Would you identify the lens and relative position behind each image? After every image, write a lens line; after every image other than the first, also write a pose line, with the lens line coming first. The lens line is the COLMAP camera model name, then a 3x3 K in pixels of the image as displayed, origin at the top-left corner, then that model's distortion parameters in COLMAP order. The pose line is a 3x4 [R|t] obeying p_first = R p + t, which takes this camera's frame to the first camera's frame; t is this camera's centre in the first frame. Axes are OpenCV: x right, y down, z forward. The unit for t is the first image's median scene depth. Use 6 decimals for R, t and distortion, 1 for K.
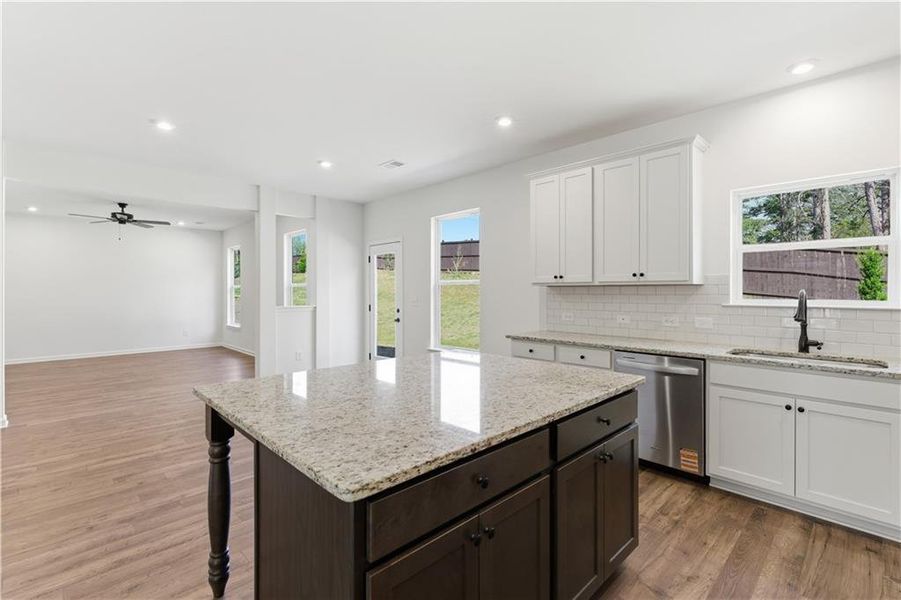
lens RADIAL K [[410.6, 0, 454.3], [0, 410.6, 290.0], [0, 0, 1]] dist [0.002756, 0.000899]
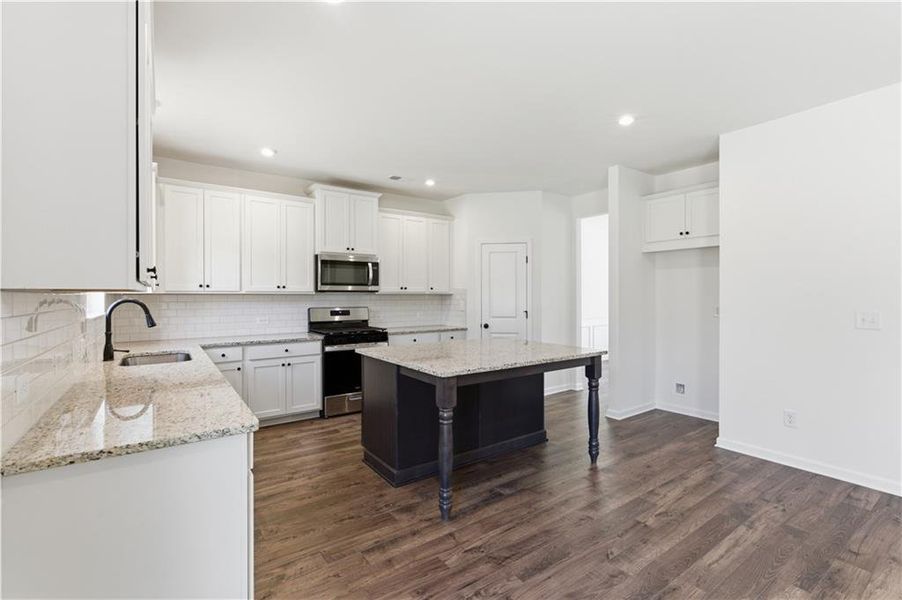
lens RADIAL K [[411.1, 0, 456.1], [0, 411.1, 290.7], [0, 0, 1]] dist [0.002756, 0.000899]
pose [[-0.988522, 0.004231, 0.151017, -0.126691], [0.002583, 0.999935, -0.011111, -0.006904], [-0.151054, -0.010594, -0.988469, 1.550917]]
